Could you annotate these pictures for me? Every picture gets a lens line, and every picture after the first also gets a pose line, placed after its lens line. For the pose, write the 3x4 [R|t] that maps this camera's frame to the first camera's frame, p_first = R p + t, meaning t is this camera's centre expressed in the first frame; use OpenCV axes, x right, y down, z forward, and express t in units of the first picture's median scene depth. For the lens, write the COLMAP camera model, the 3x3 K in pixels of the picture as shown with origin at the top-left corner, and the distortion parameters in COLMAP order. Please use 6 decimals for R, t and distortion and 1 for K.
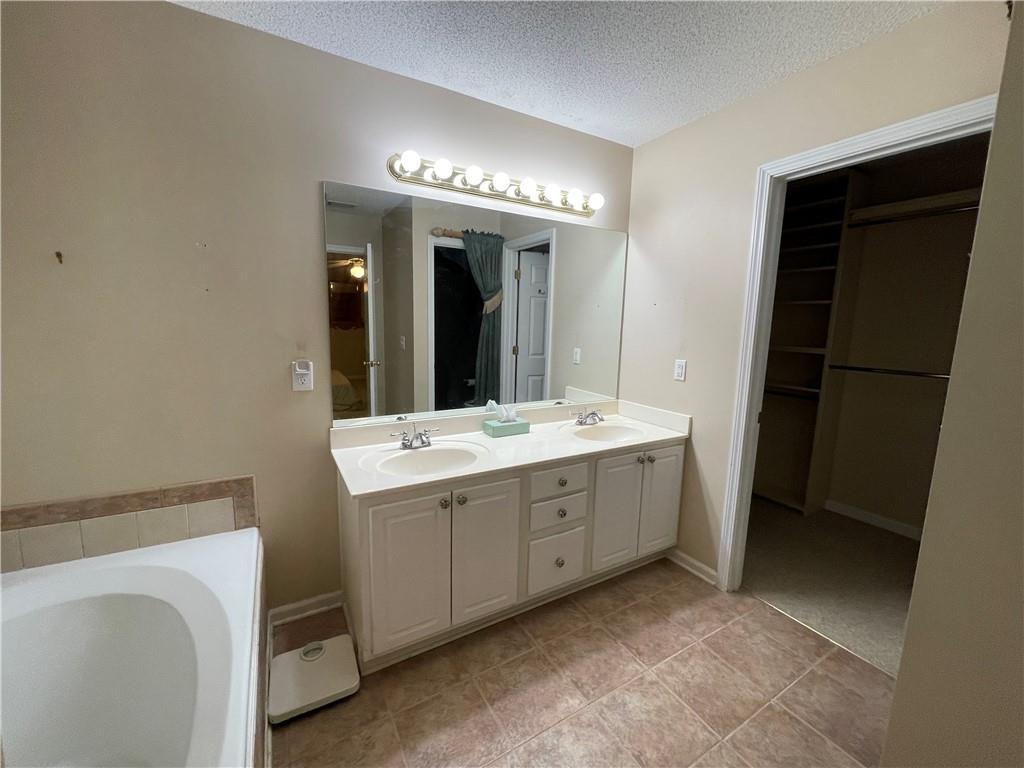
lens RADIAL K [[414.7, 0, 504.0], [0, 414.7, 384.8], [0, 0, 1]] dist [-0.000610, -0.000570]
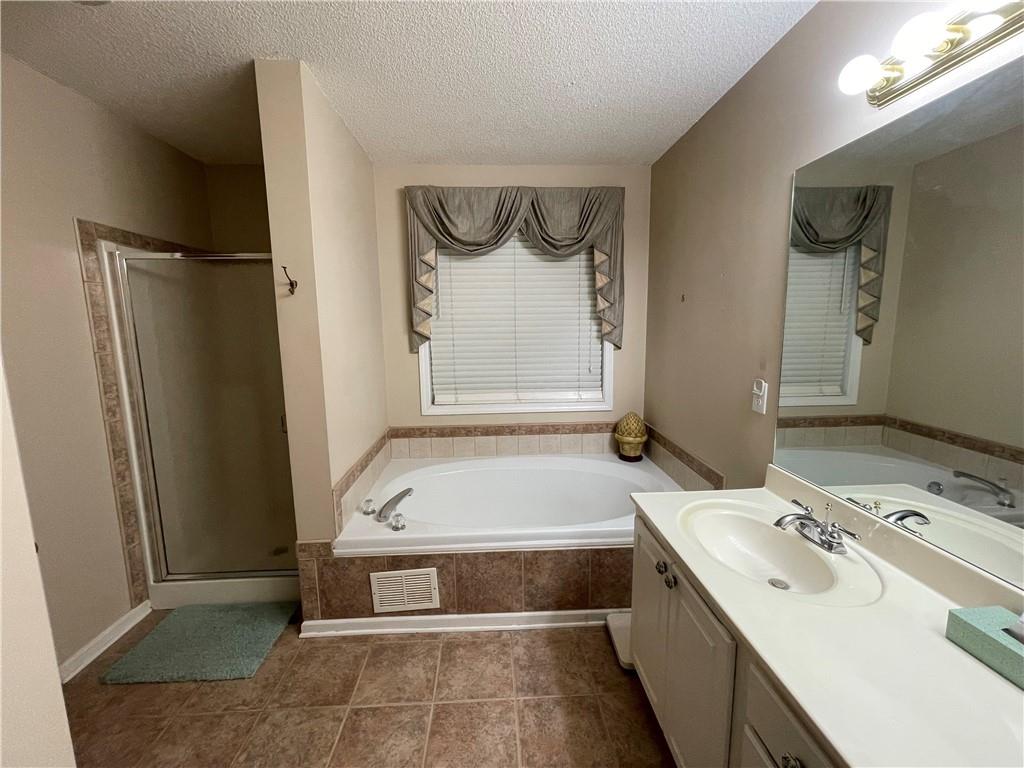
lens RADIAL K [[414.7, 0, 507.6], [0, 414.7, 379.9], [0, 0, 1]] dist [-0.000610, -0.000570]
pose [[-0.463328, 0.090343, -0.881570, 0.764263], [-0.150572, 0.972300, 0.178777, -0.178552], [0.873301, 0.215572, -0.436891, 1.150866]]
